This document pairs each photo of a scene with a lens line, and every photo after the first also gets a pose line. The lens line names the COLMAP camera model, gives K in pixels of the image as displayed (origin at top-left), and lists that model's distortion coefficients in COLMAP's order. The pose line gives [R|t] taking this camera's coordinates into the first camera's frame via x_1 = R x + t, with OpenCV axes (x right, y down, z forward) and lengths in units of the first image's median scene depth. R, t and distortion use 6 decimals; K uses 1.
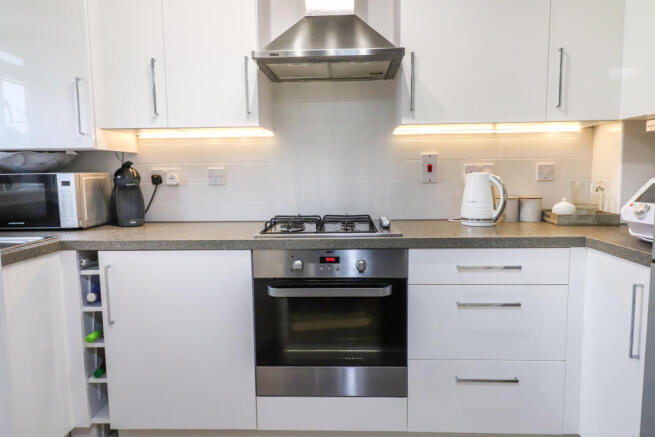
lens RADIAL K [[448.7, 0, 327.5], [0, 448.7, 218.5], [0, 0, 1]] dist [-0.002938, -0.002019]
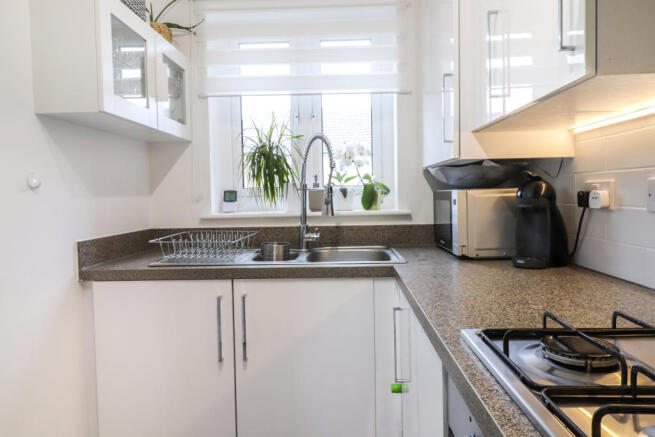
lens RADIAL K [[448.7, 0, 327.5], [0, 448.7, 218.5], [0, 0, 1]] dist [-0.002938, -0.002019]
pose [[-0.000122, 0.066920, -0.997758, 0.220320], [-0.085836, 0.994075, 0.066683, -0.072419], [0.996309, 0.085652, 0.005623, 0.663412]]
